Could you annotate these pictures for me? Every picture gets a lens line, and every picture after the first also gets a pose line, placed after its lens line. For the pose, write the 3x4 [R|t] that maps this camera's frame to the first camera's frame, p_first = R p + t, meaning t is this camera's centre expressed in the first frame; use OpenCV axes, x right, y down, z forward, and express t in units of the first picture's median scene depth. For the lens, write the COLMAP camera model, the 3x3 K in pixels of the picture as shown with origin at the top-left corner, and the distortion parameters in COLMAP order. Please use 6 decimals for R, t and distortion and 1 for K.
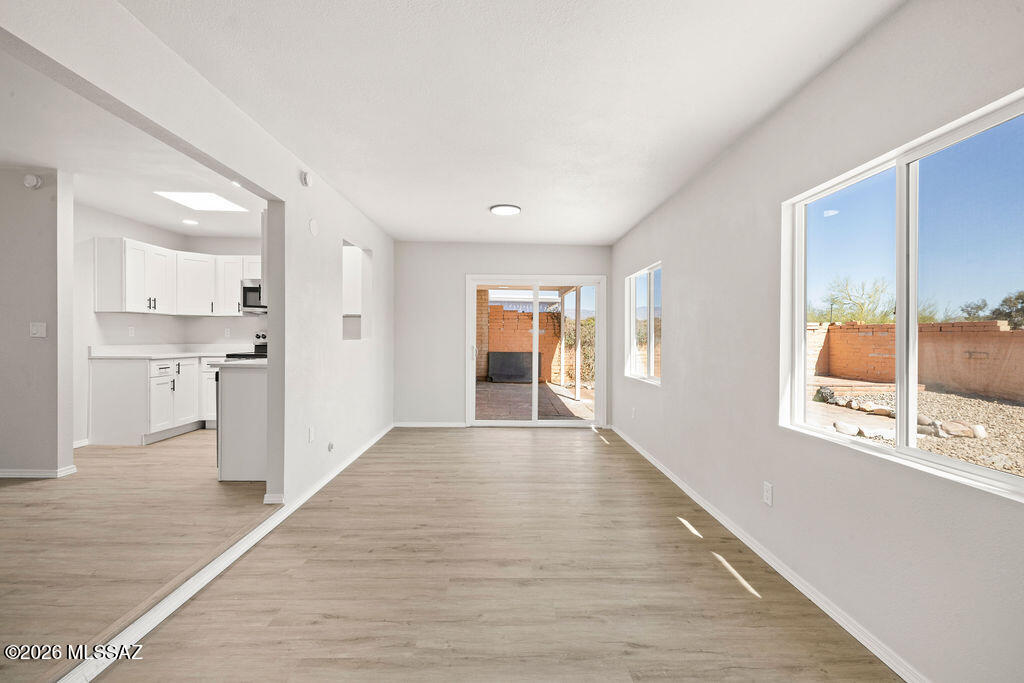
lens RADIAL K [[431.8, 0, 508.7], [0, 431.8, 338.7], [0, 0, 1]] dist [-0.000547, 0.000395]
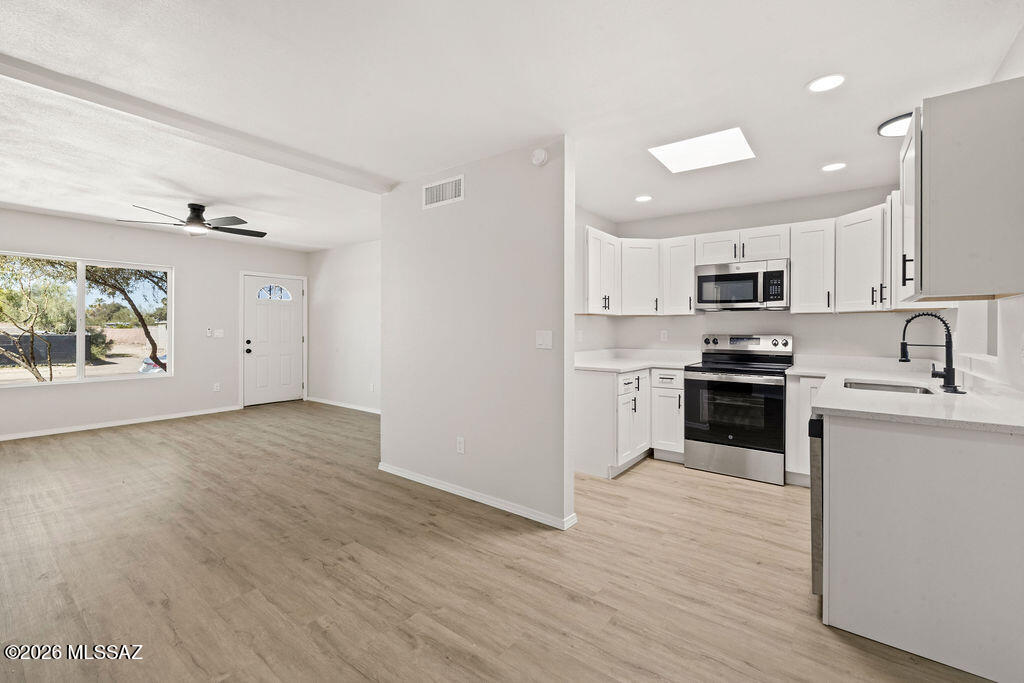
lens RADIAL K [[431.8, 0, 516.7], [0, 431.8, 329.4], [0, 0, 1]] dist [-0.000547, 0.000395]
pose [[0.795269, -0.001178, -0.606256, -0.469214], [-0.000850, 0.999995, -0.003058, -0.027718], [0.606256, 0.002947, 0.795264, 0.239918]]
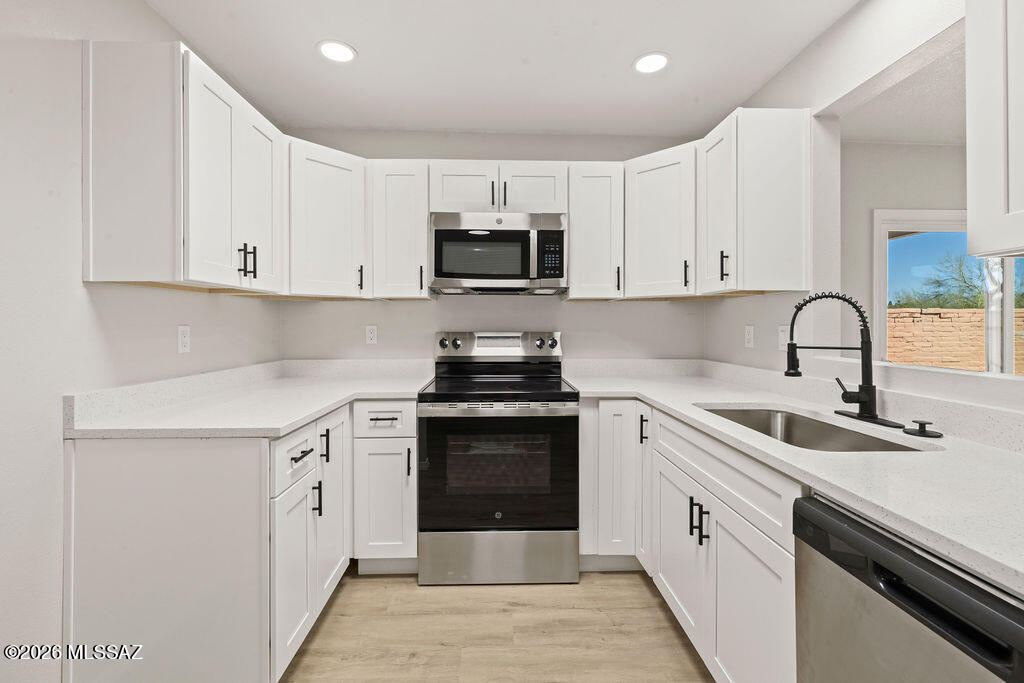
lens RADIAL K [[431.8, 0, 504.5], [0, 431.8, 322.0], [0, 0, 1]] dist [-0.000547, 0.000395]
pose [[0.999721, -0.005700, 0.022913, -0.637478], [0.005882, 0.999952, -0.007891, -0.028326], [-0.022867, 0.008023, 0.999706, 0.655018]]
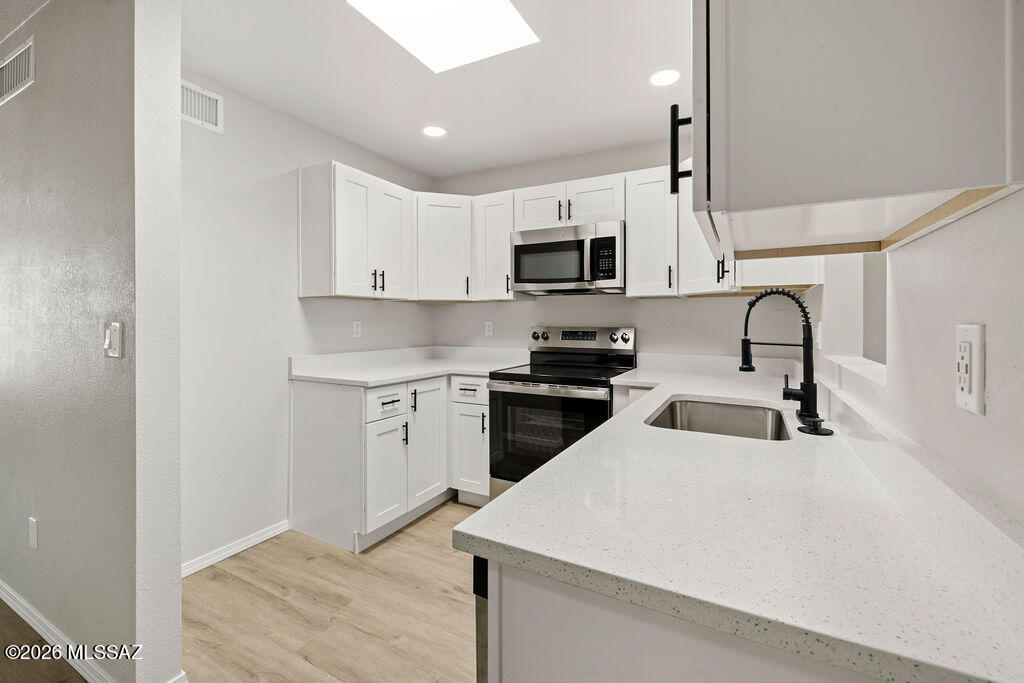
lens RADIAL K [[431.8, 0, 518.6], [0, 431.8, 320.3], [0, 0, 1]] dist [-0.000547, 0.000395]
pose [[0.882850, -0.005419, -0.469624, -0.408427], [0.002572, 0.999974, -0.006703, -0.026030], [0.469648, 0.004710, 0.882841, 0.600390]]
